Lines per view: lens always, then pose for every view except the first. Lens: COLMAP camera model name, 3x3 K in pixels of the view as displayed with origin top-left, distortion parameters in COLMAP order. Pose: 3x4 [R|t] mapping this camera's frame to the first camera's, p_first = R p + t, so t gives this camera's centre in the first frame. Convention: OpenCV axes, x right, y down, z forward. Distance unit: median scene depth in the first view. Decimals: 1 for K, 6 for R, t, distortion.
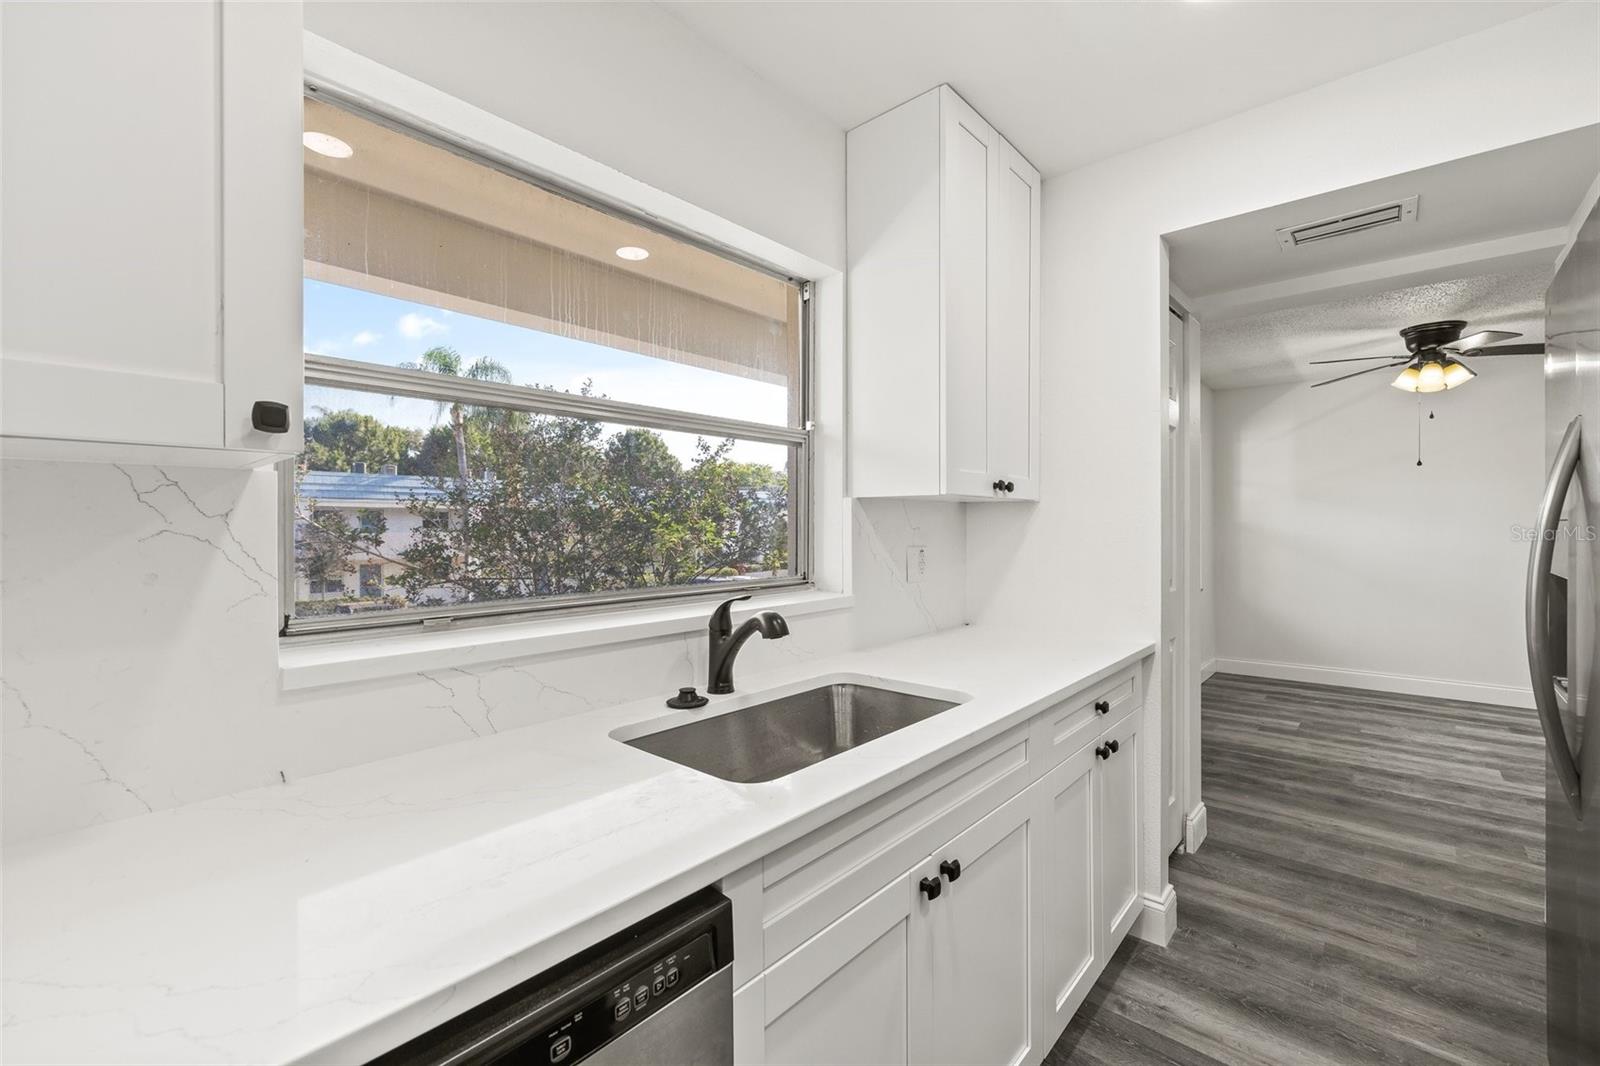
lens RADIAL K [[679.3, 0, 785.8], [0, 679.3, 530.5], [0, 0, 1]] dist [-0.010033, 0.000104]
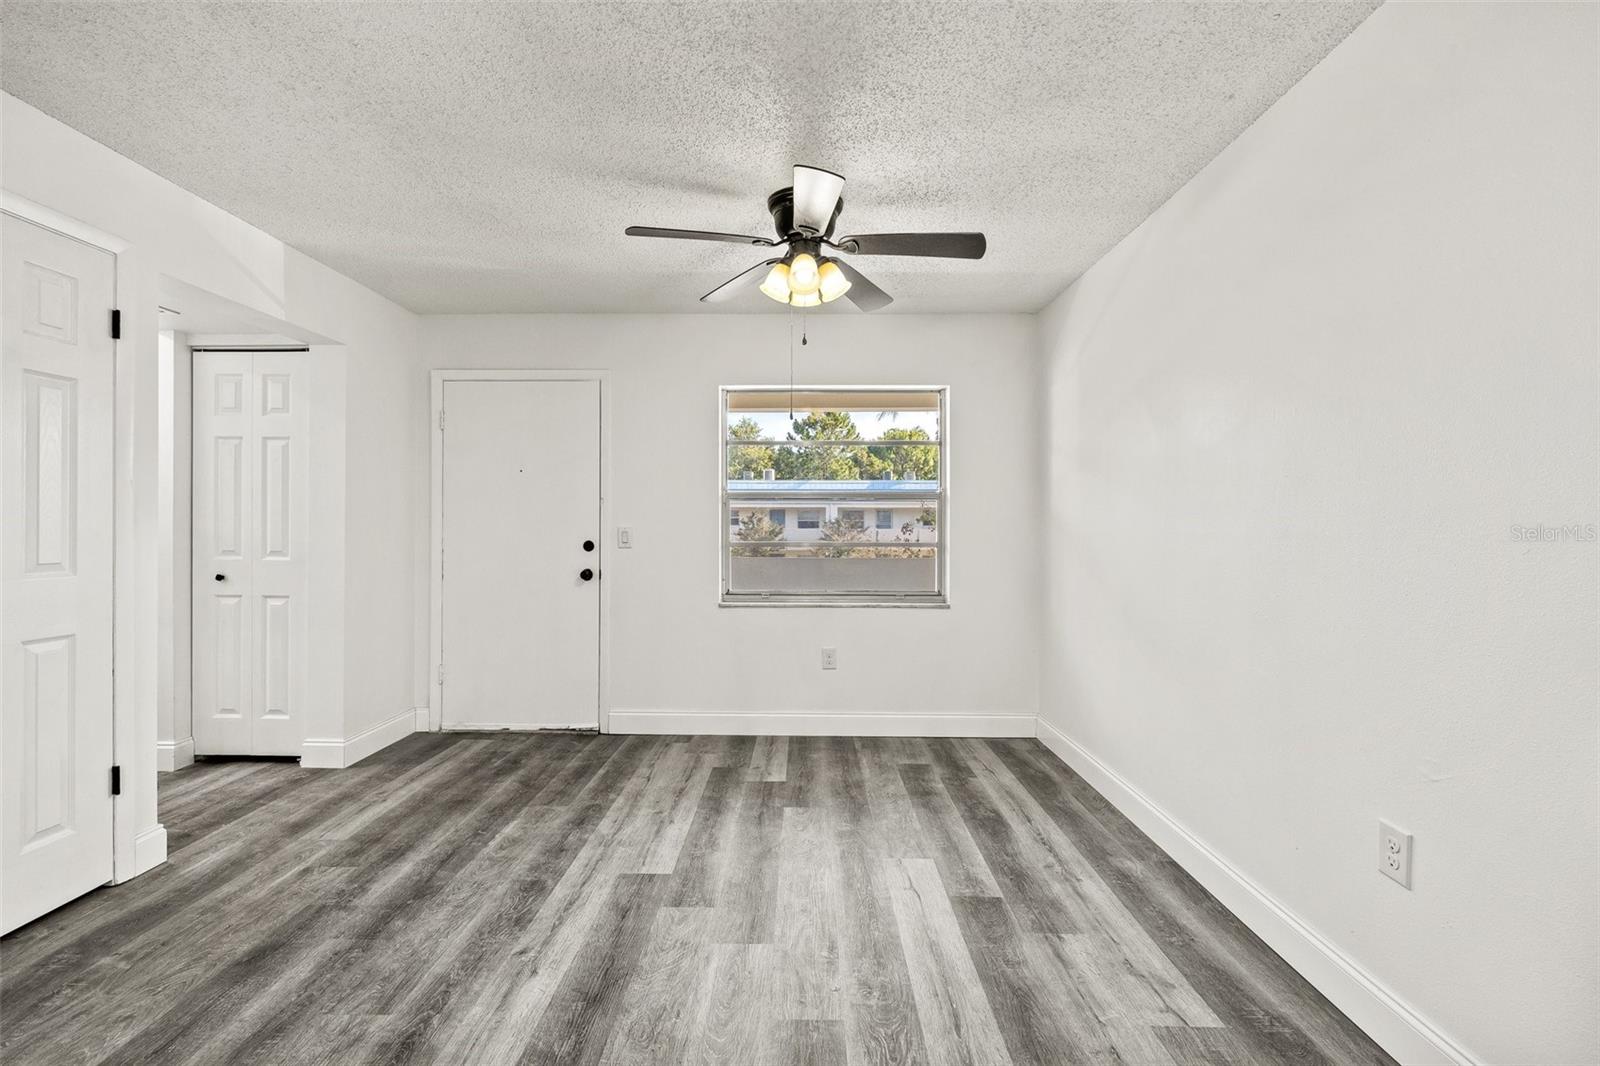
lens RADIAL K [[679.3, 0, 794.3], [0, 679.3, 531.6], [0, 0, 1]] dist [-0.010033, 0.000104]
pose [[0.660468, 0.008468, -0.750806, 1.814454], [-0.005475, 0.999964, 0.006462, 0.010522], [0.750834, -0.000157, 0.660491, 0.706682]]
